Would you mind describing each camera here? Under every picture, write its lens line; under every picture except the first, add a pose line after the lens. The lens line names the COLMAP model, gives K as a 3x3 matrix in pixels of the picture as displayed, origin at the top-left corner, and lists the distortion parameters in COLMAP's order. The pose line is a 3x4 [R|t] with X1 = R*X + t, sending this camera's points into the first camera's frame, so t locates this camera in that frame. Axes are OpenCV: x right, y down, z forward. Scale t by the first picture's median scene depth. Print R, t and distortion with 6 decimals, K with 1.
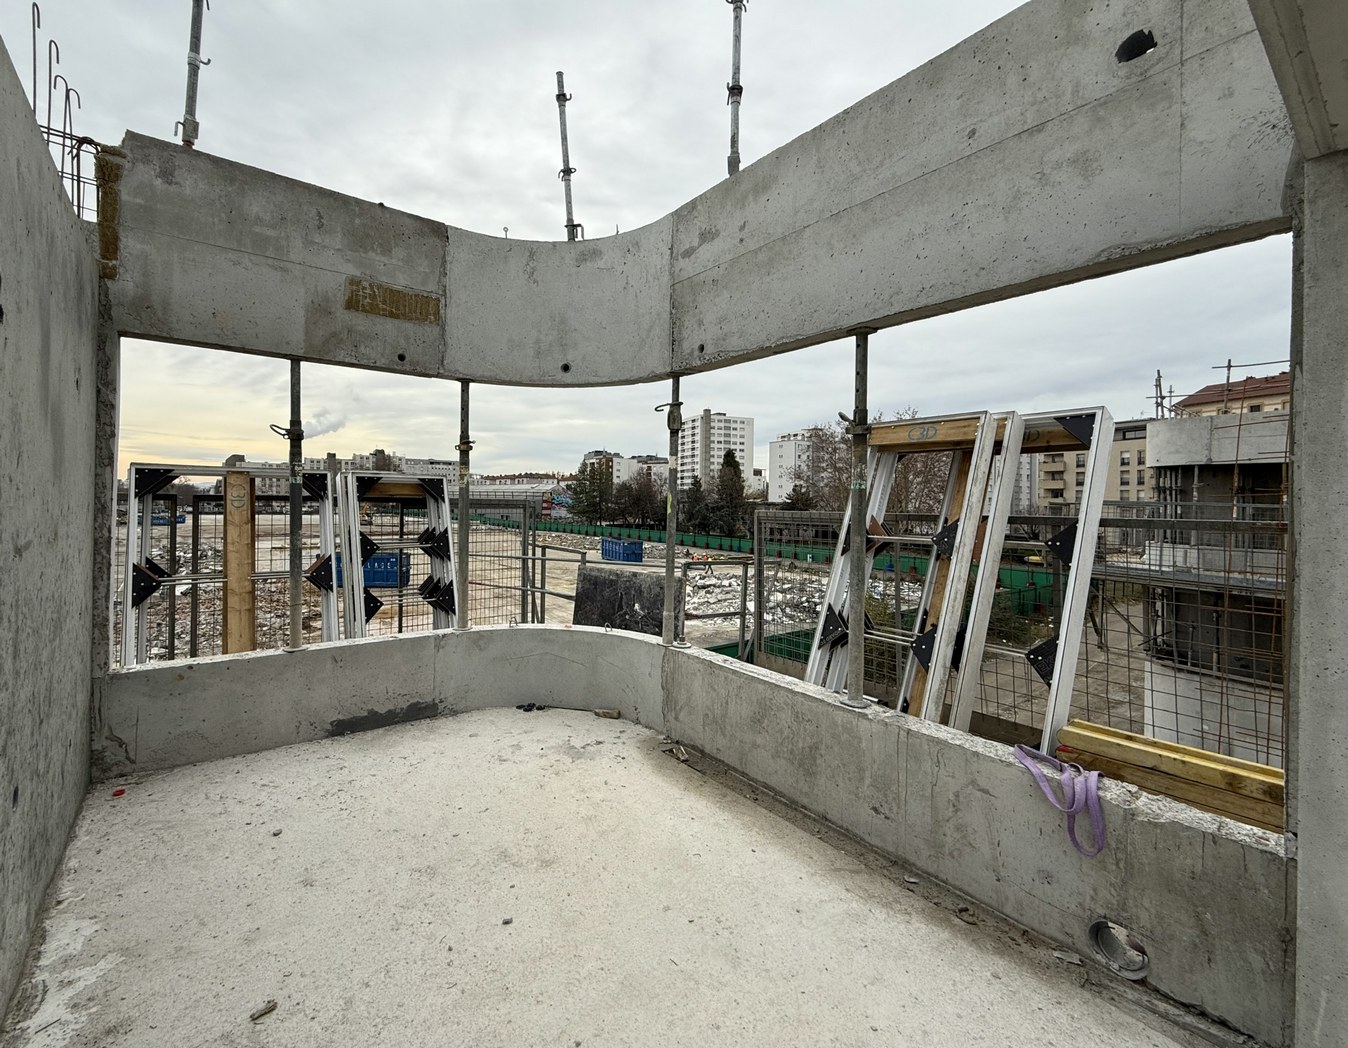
lens RADIAL K [[609.5, 0, 645.0], [0, 609.5, 519.5], [0, 0, 1]] dist [0.000689, 0.000048]
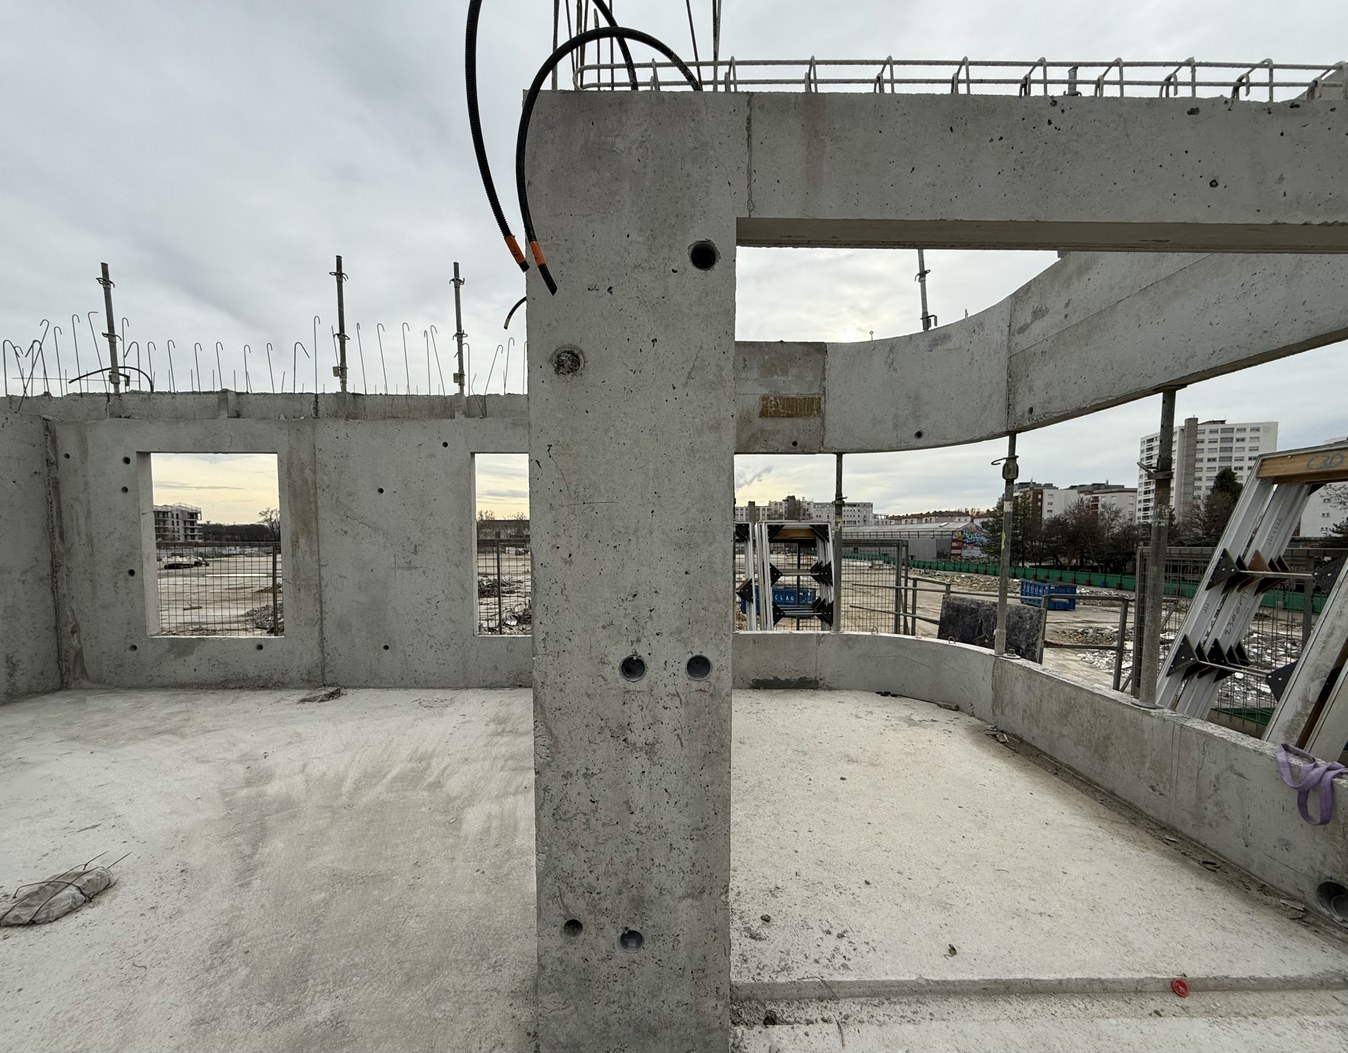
lens RADIAL K [[609.5, 0, 645.0], [0, 609.5, 522.0], [0, 0, 1]] dist [0.000689, 0.000048]
pose [[0.796670, -0.031696, -0.603582, 0.201713], [-0.006023, 0.998158, -0.060366, 0.013522], [0.604384, 0.051727, 0.795012, -0.390984]]
